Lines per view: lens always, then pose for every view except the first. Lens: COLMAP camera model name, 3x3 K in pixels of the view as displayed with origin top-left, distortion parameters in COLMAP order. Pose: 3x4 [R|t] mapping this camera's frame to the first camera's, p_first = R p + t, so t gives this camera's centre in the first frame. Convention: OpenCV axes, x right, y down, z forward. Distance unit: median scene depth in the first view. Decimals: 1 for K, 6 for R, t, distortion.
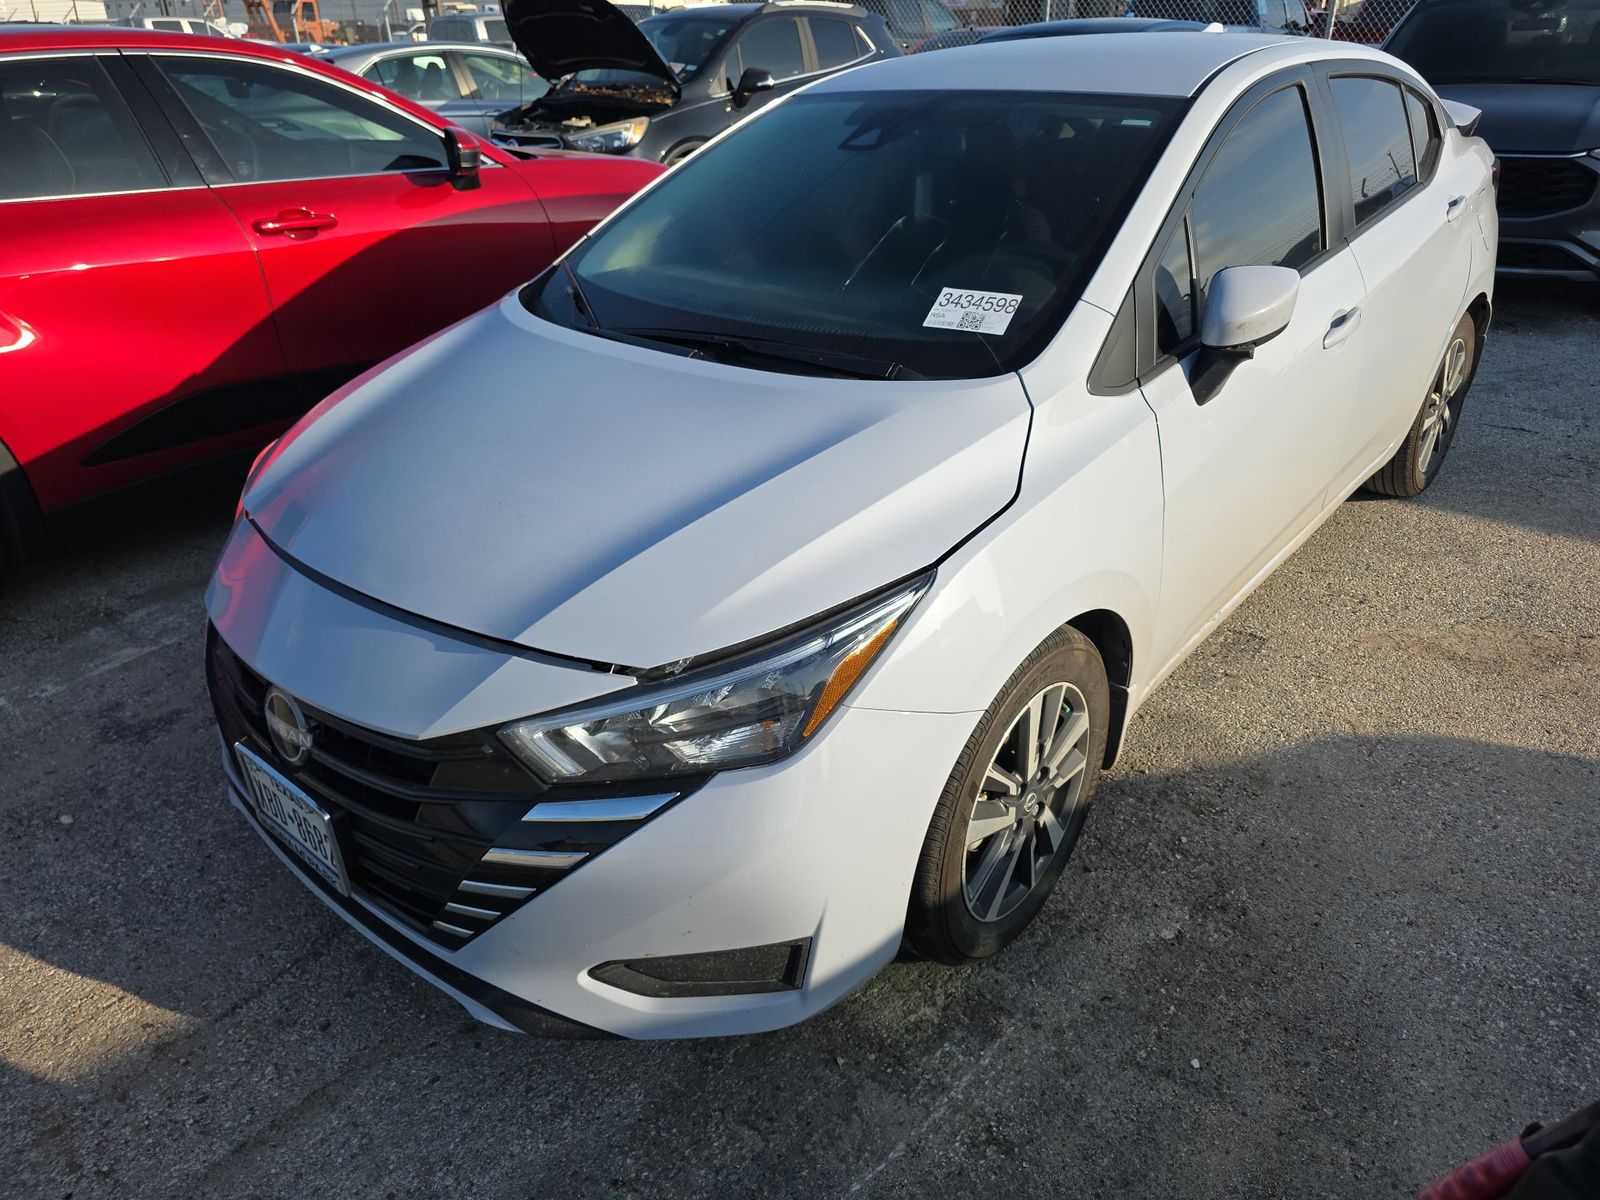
lens RADIAL K [[1080.4, 0, 854.2], [0, 1080.4, 573.6], [0, 0, 1]] dist [0.040060, -0.042445]
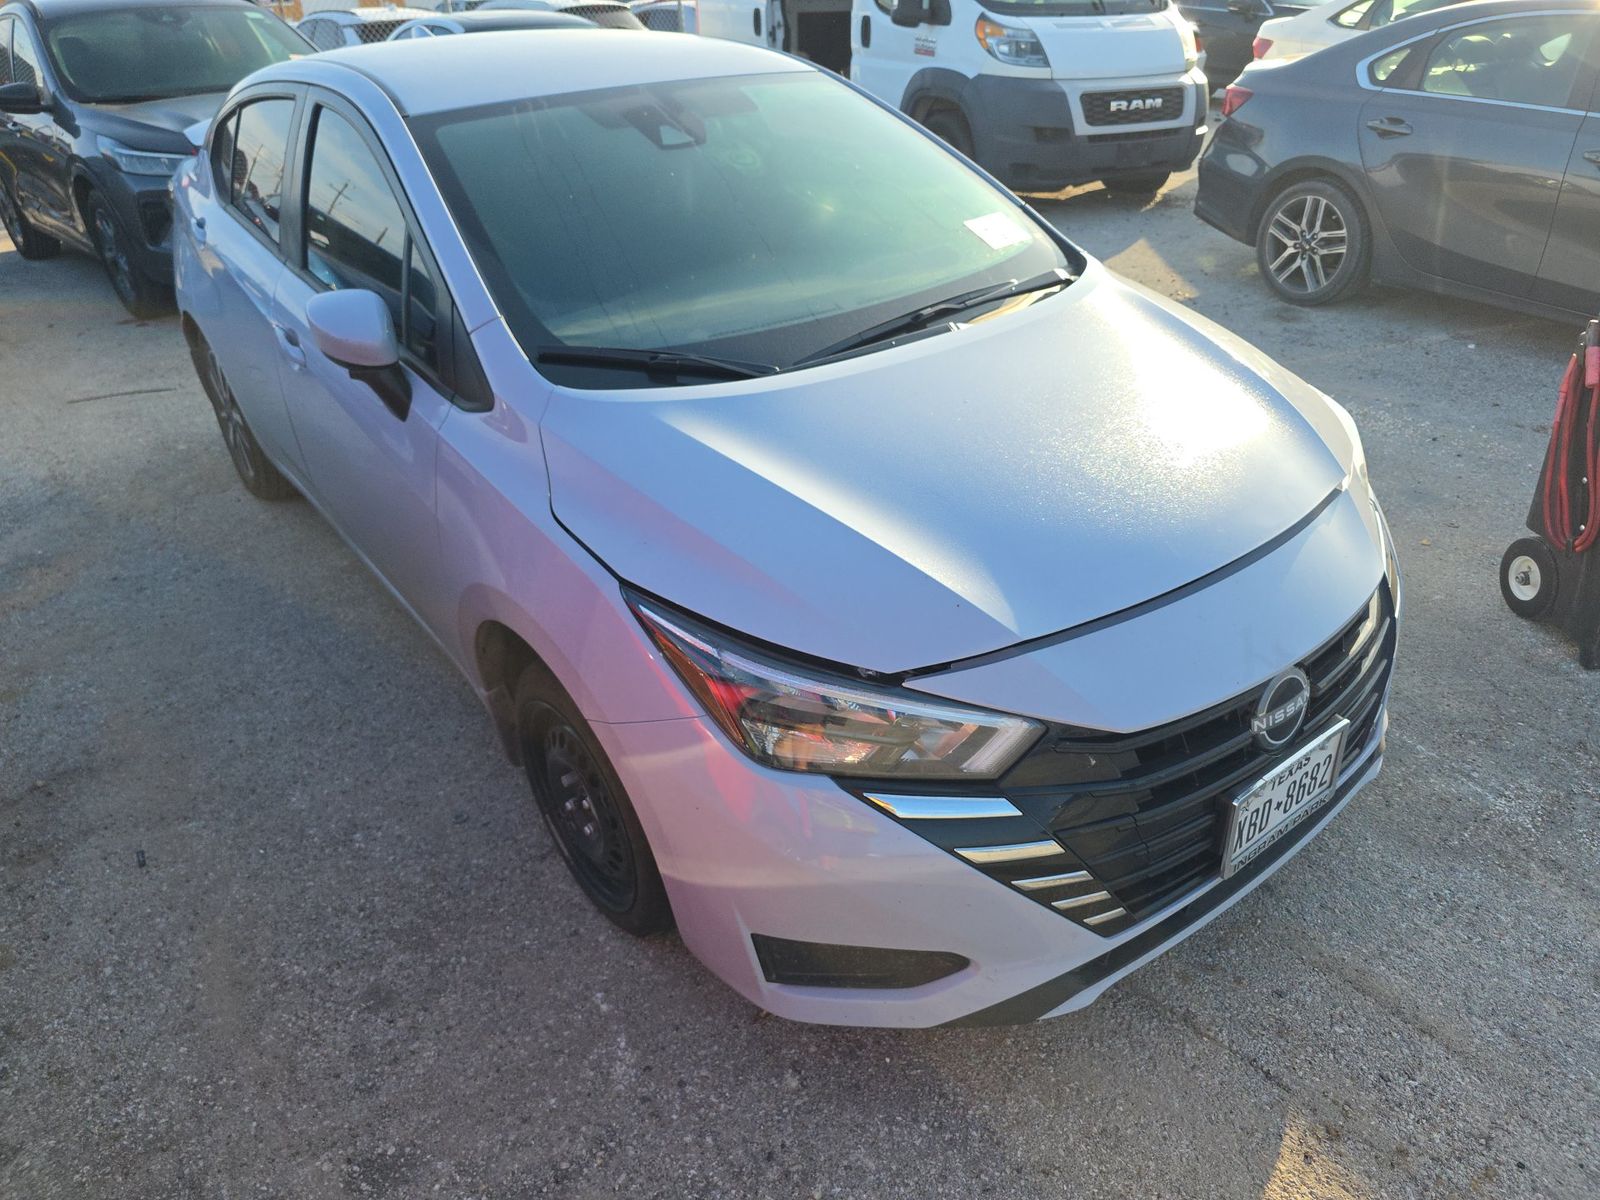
lens RADIAL K [[1073.2, 0, 804.5], [0, 1073.2, 590.4], [0, 0, 1]] dist [0.040493, -0.043388]
pose [[0.223973, -0.461575, 0.858362, -1.259323], [0.464881, 0.824681, 0.322161, -0.418534], [-0.856576, 0.326881, 0.399283, 0.843577]]
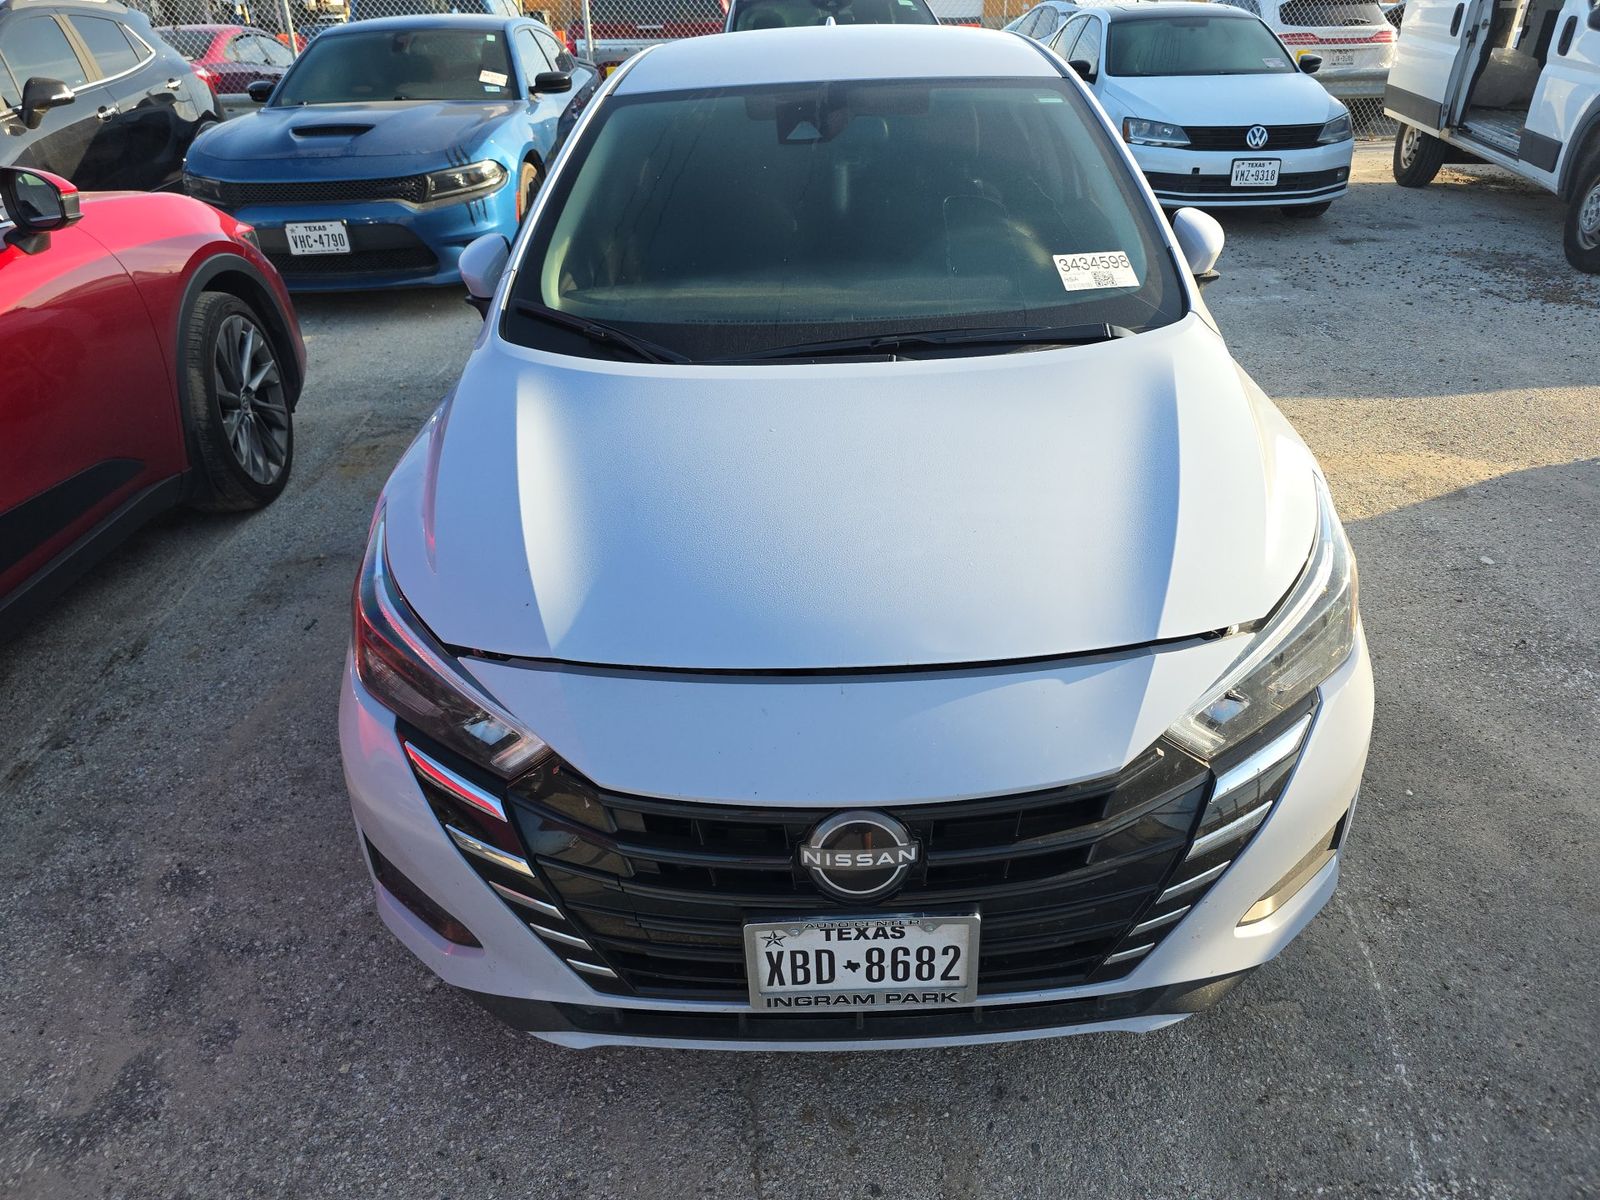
lens RADIAL K [[1058.5, 0, 828.6], [0, 1058.5, 579.8], [0, 0, 1]] dist [0.043095, -0.038498]
pose [[0.764287, -0.301838, 0.569877, -0.837097], [0.294289, 0.949565, 0.108258, -0.140953], [-0.573811, 0.084969, 0.814568, 0.291346]]
